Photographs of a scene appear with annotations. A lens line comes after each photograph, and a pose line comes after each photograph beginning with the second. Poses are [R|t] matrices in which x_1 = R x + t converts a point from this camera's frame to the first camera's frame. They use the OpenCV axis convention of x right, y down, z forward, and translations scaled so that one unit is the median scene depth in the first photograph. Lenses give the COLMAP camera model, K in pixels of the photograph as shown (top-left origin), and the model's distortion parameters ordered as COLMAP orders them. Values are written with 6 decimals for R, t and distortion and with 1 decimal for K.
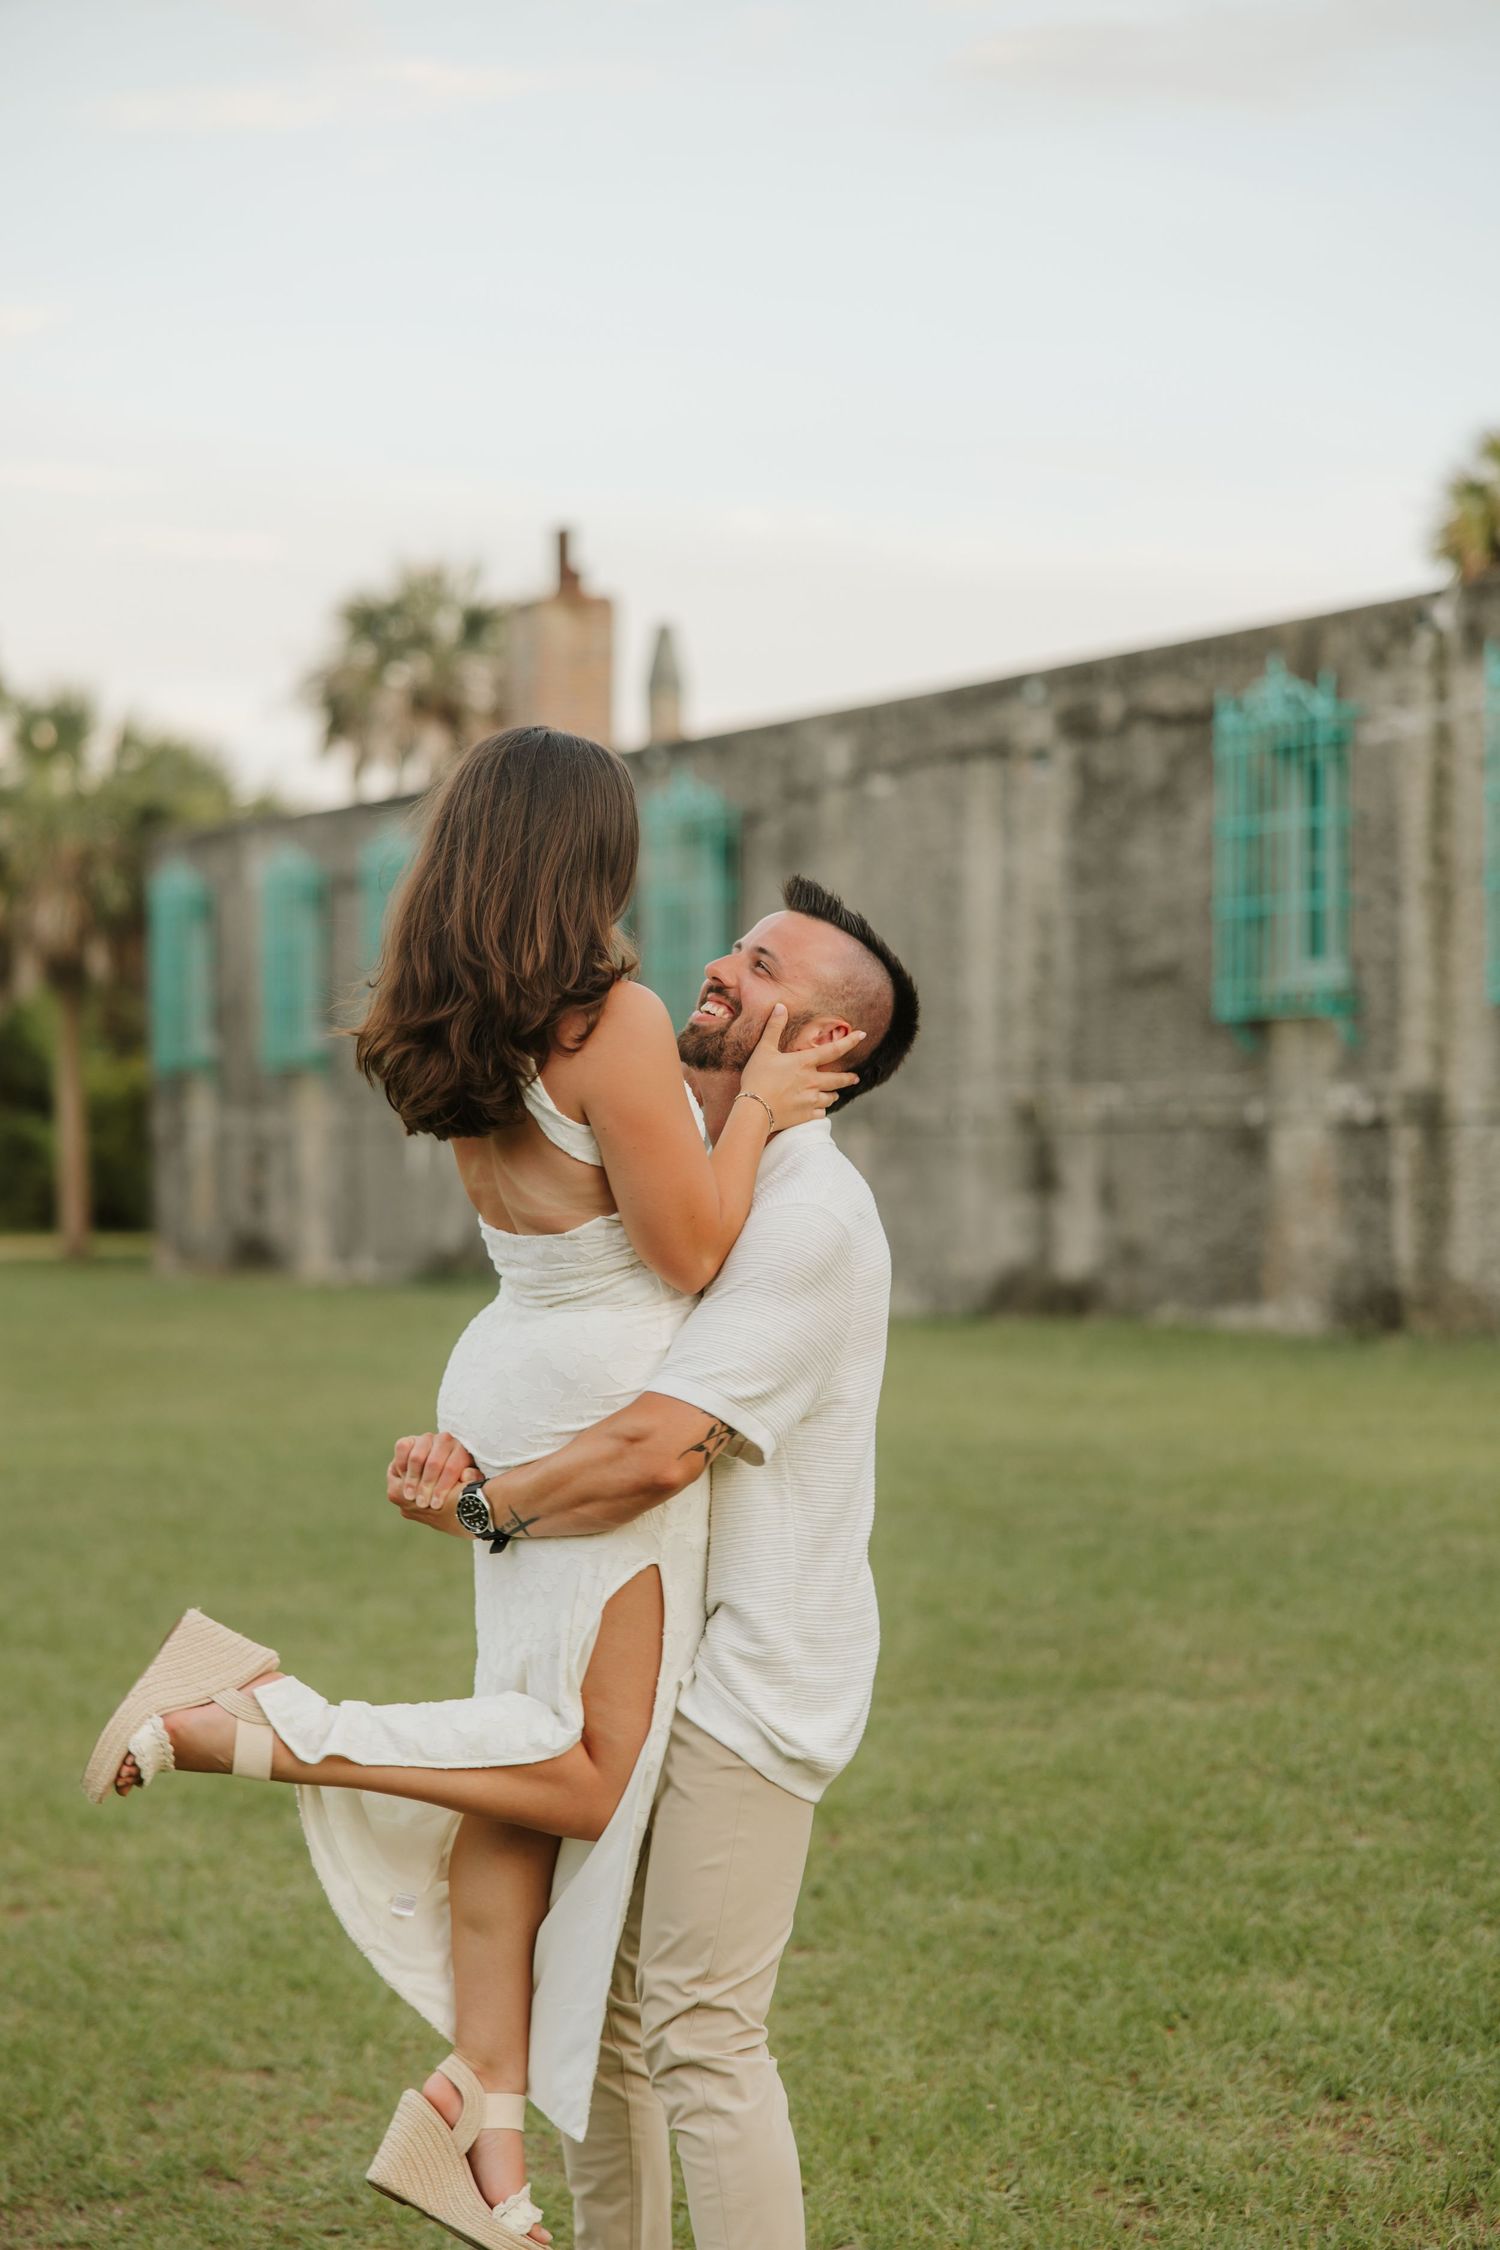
lens RADIAL K [[4378.1, 0, 780.2], [0, 4378.1, 1235.1], [0, 0, 1]] dist [0.034476, -0.097776]
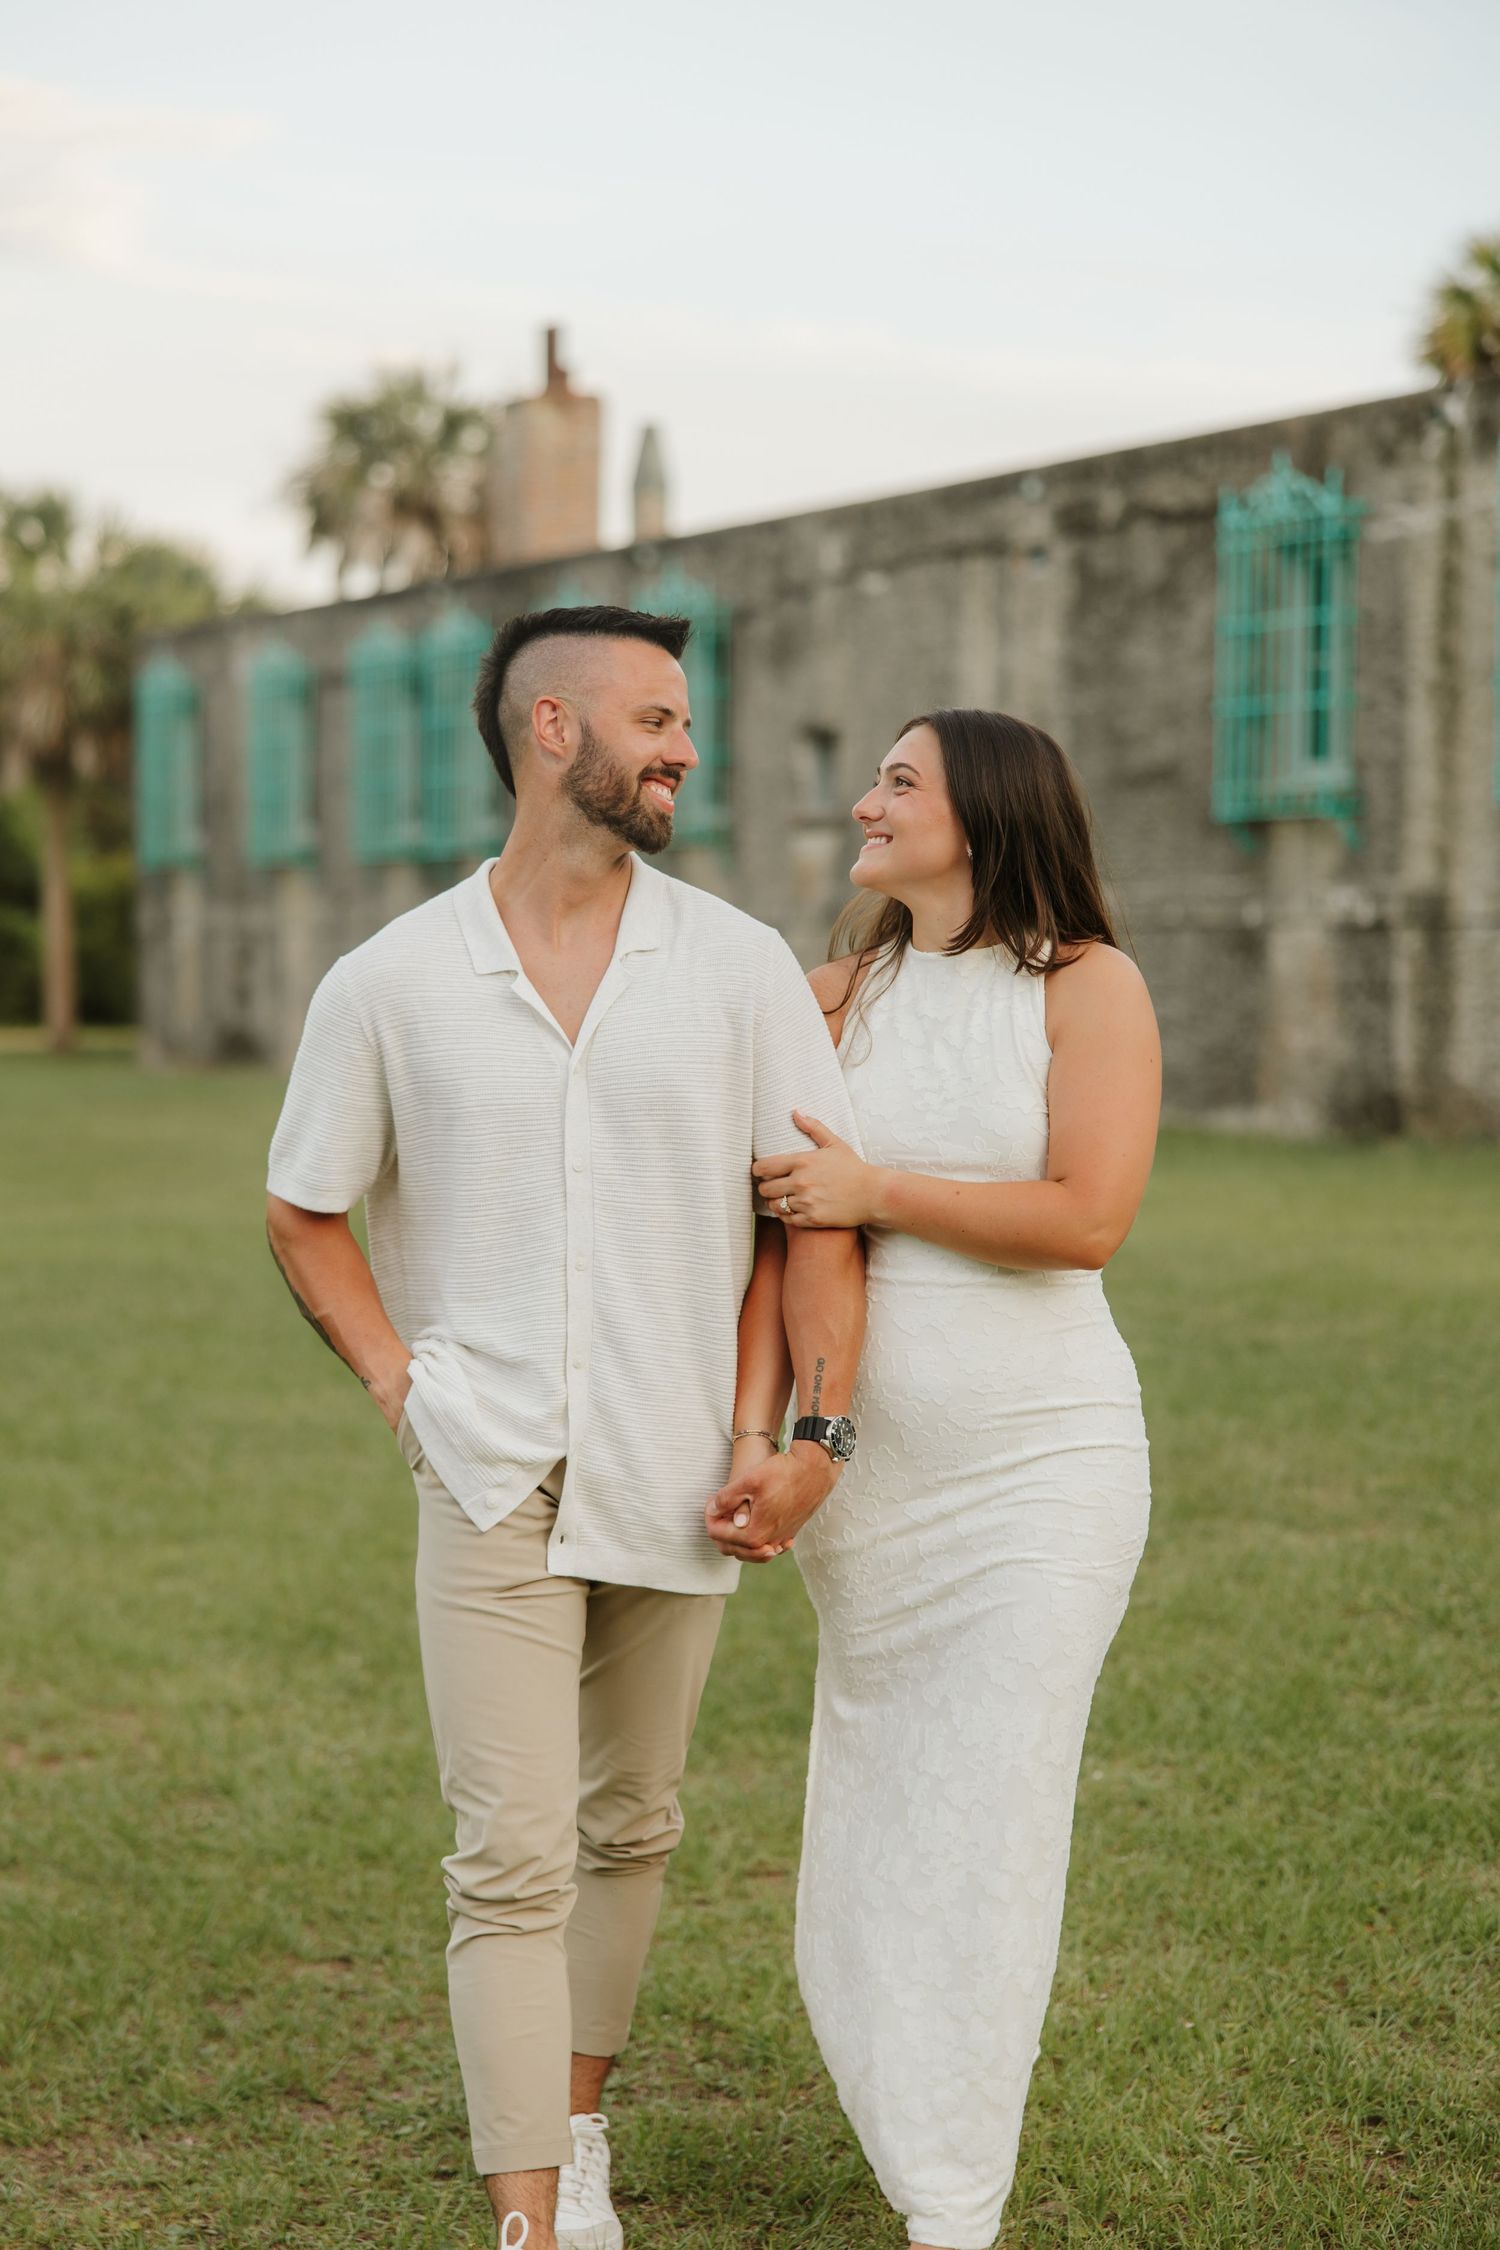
lens RADIAL K [[4236.0, 0, 720.1], [0, 4236.0, 1200.5], [0, 0, 1]] dist [0.024143, 0.021035]
pose [[0.999955, 0.009105, -0.002828, -0.008910], [-0.008989, 0.999210, 0.038708, 0.000766], [0.003178, -0.038681, 0.999247, 0.033589]]
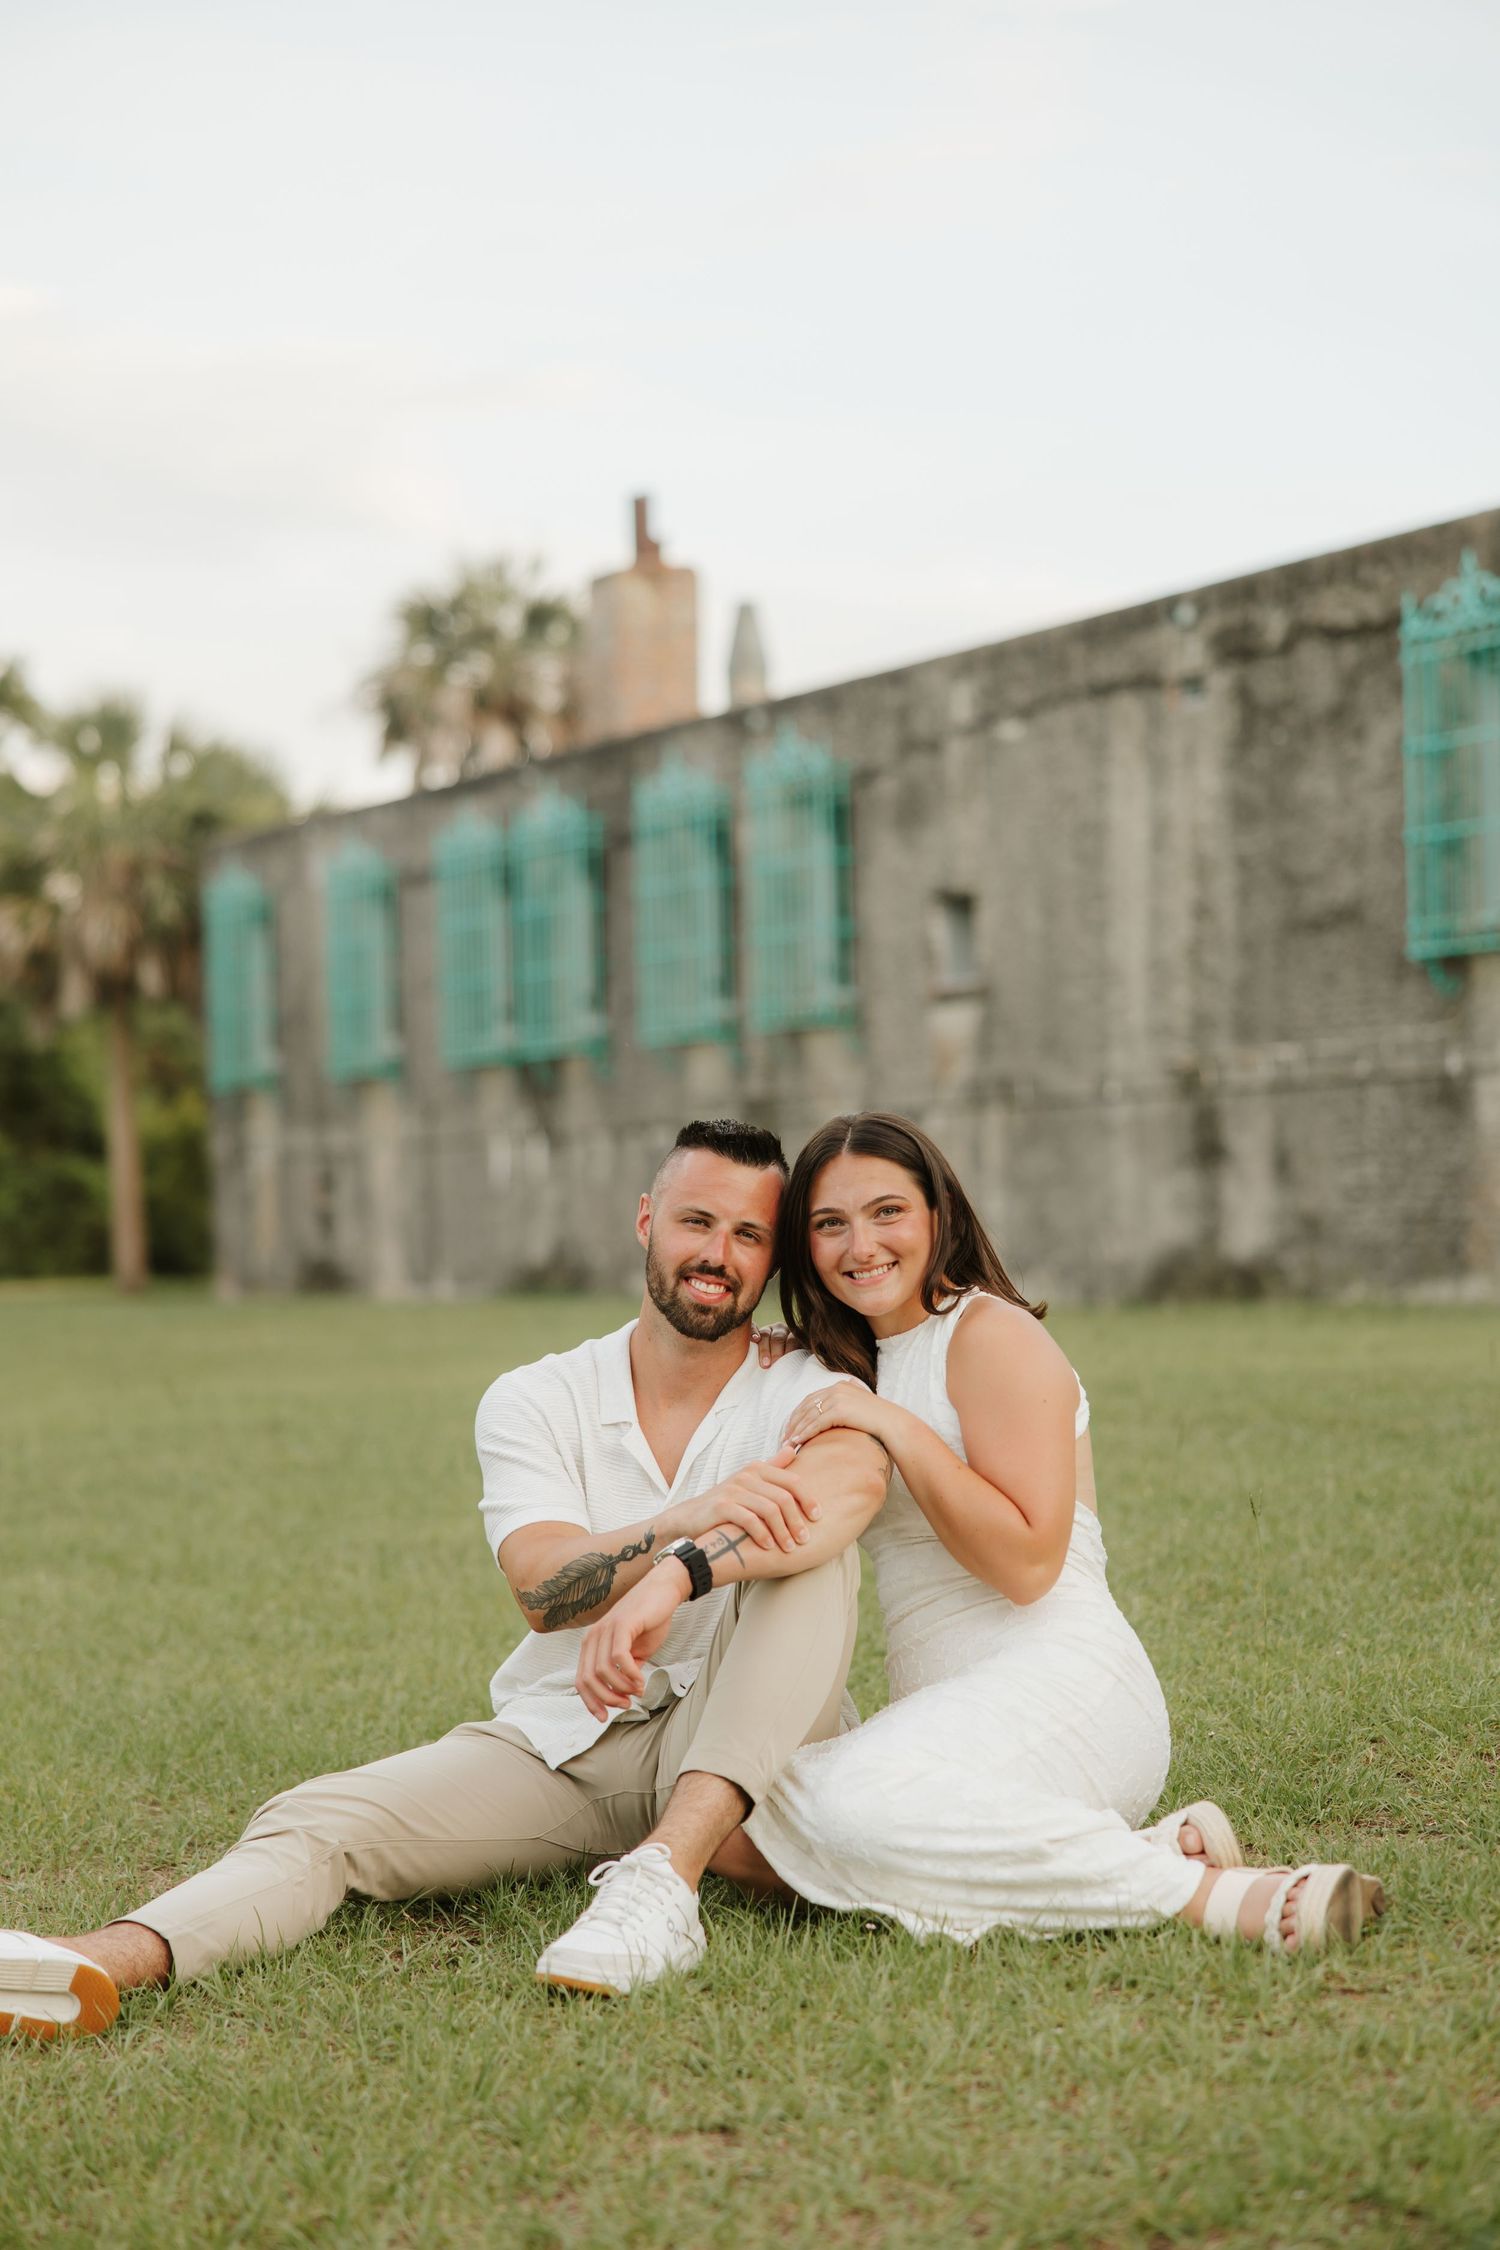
lens RADIAL K [[4370.4, 0, 745.0], [0, 4370.4, 1227.0], [0, 0, 1]] dist [-0.040369, -0.157128]
pose [[0.999644, -0.021928, -0.015179, -0.022871], [0.021623, 0.999567, -0.019978, 0.019505], [0.015611, 0.019643, 0.999685, 0.099923]]
